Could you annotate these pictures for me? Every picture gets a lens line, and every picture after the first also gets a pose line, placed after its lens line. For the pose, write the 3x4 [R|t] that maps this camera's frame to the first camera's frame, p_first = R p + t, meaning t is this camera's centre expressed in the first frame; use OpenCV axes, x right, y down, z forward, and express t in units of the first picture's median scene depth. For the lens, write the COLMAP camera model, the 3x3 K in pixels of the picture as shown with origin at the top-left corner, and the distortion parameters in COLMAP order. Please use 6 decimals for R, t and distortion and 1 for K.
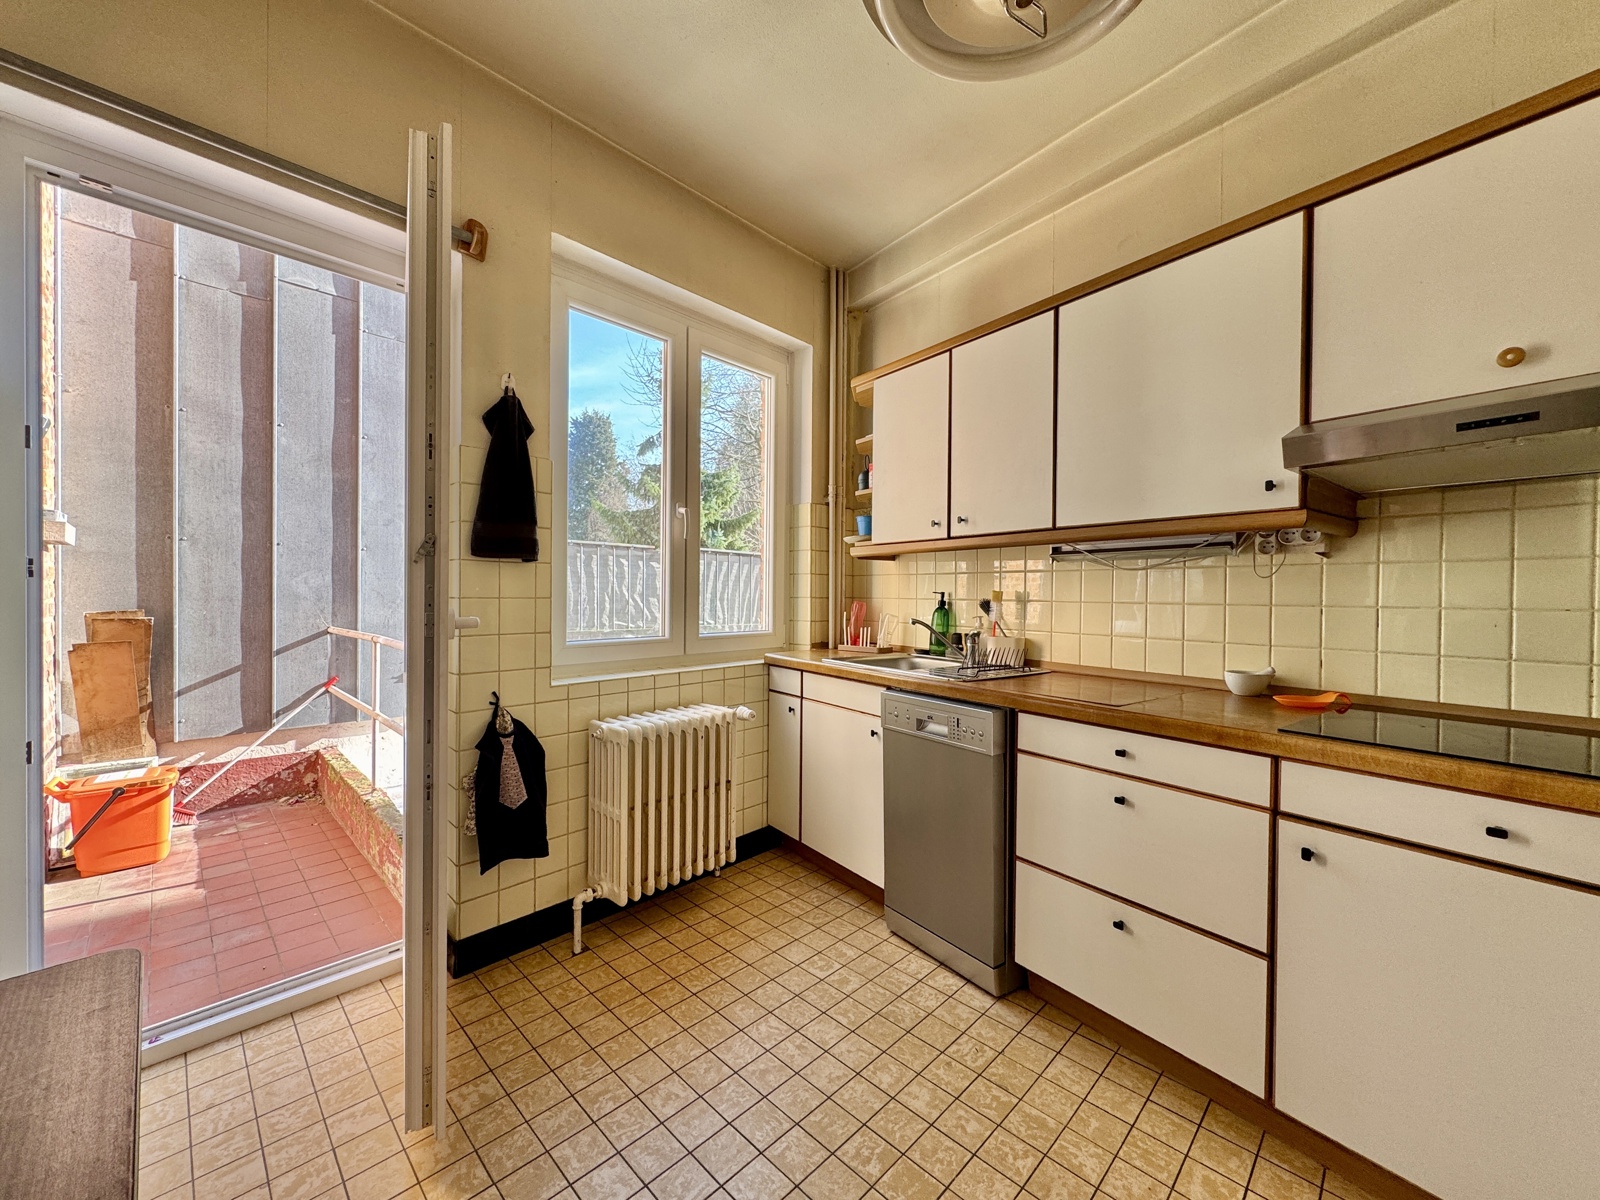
lens RADIAL K [[636.6, 0, 799.1], [0, 636.6, 598.1], [0, 0, 1]] dist [0.000359, -0.000123]
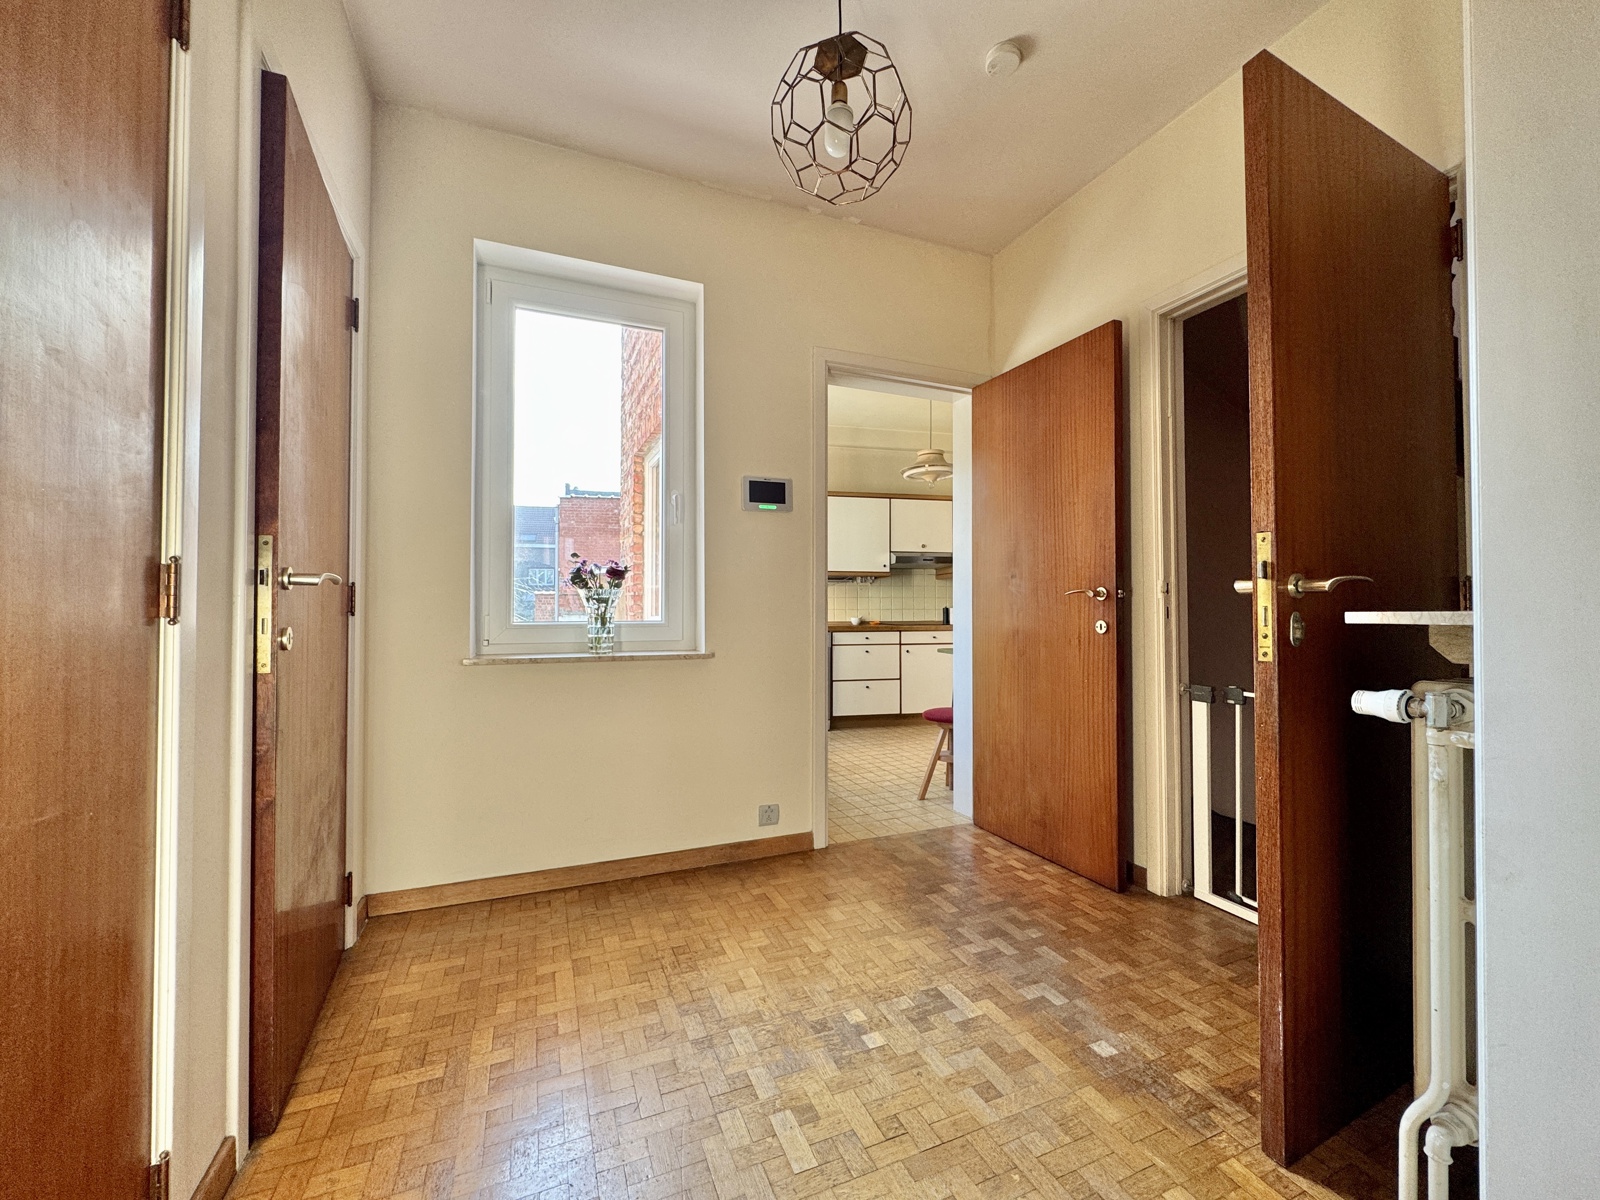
lens RADIAL K [[636.6, 0, 799.1], [0, 636.6, 598.1], [0, 0, 1]] dist [0.000359, -0.000123]
pose [[0.390566, 0.007153, 0.920547, -2.506202], [0.013774, 0.999812, -0.013613, 0.054729], [-0.920472, 0.017997, 0.390394, -0.033541]]
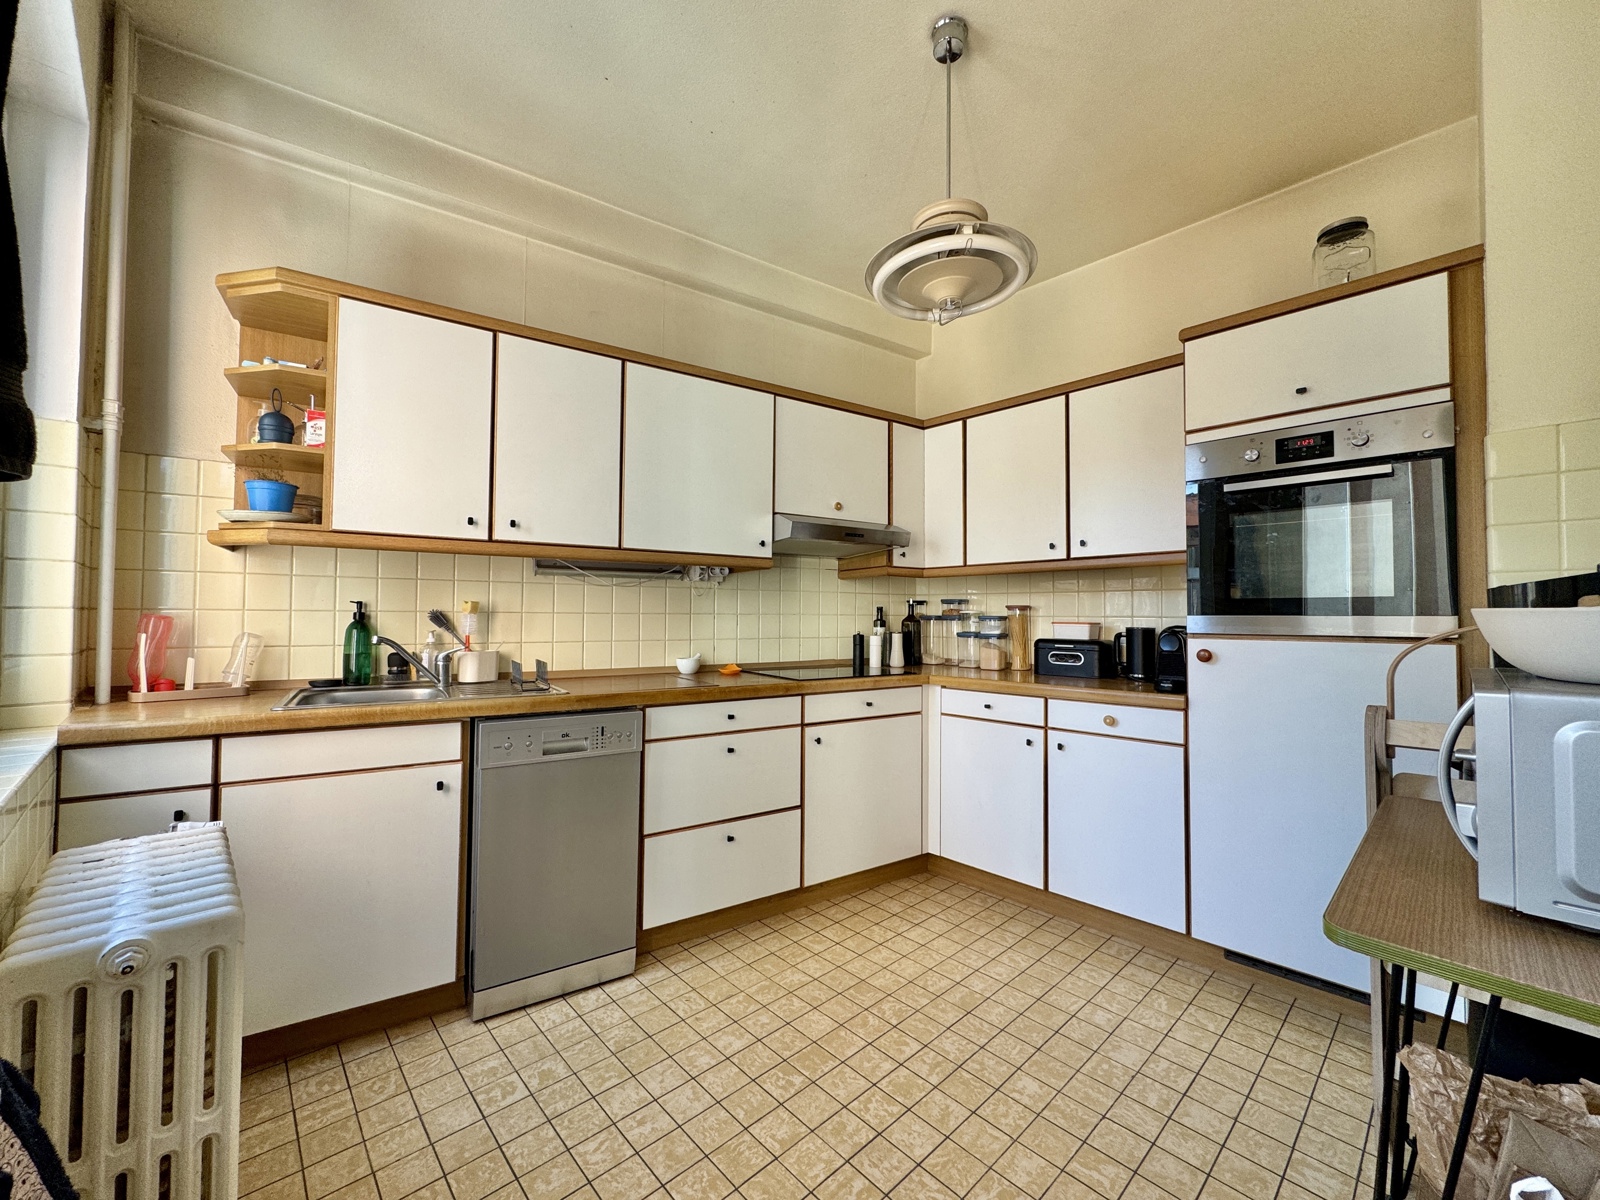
lens RADIAL K [[636.6, 0, 799.1], [0, 636.6, 598.1], [0, 0, 1]] dist [0.000359, -0.000123]
pose [[0.041820, 0.018903, 0.998946, -0.796862], [0.001847, 0.999818, -0.018996, 0.003128], [-0.999123, 0.002639, 0.041778, 0.678193]]
